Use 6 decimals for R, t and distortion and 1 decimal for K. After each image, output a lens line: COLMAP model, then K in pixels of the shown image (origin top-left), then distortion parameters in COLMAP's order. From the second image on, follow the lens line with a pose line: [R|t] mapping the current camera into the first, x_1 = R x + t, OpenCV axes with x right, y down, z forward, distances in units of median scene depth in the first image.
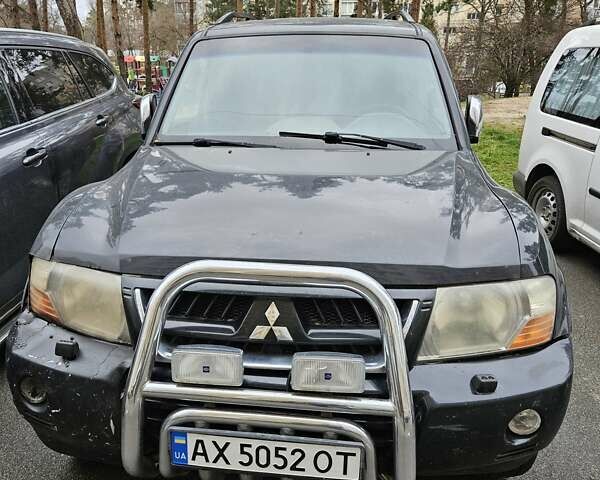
lens RADIAL K [[537.9, 0, 300.0], [0, 537.9, 240.0], [0, 0, 1]] dist [0.014742, -0.002336]
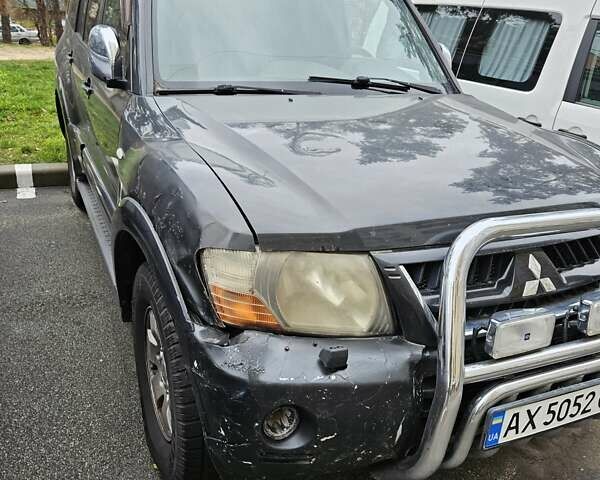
lens RADIAL K [[537.9, 0, 300.0], [0, 537.9, 240.0], [0, 0, 1]] dist [0.014742, -0.002336]
pose [[0.864644, -0.146404, 0.480580, -0.844273], [0.105355, 0.988166, 0.111484, -0.058271], [-0.491215, -0.045762, 0.869836, 0.367986]]
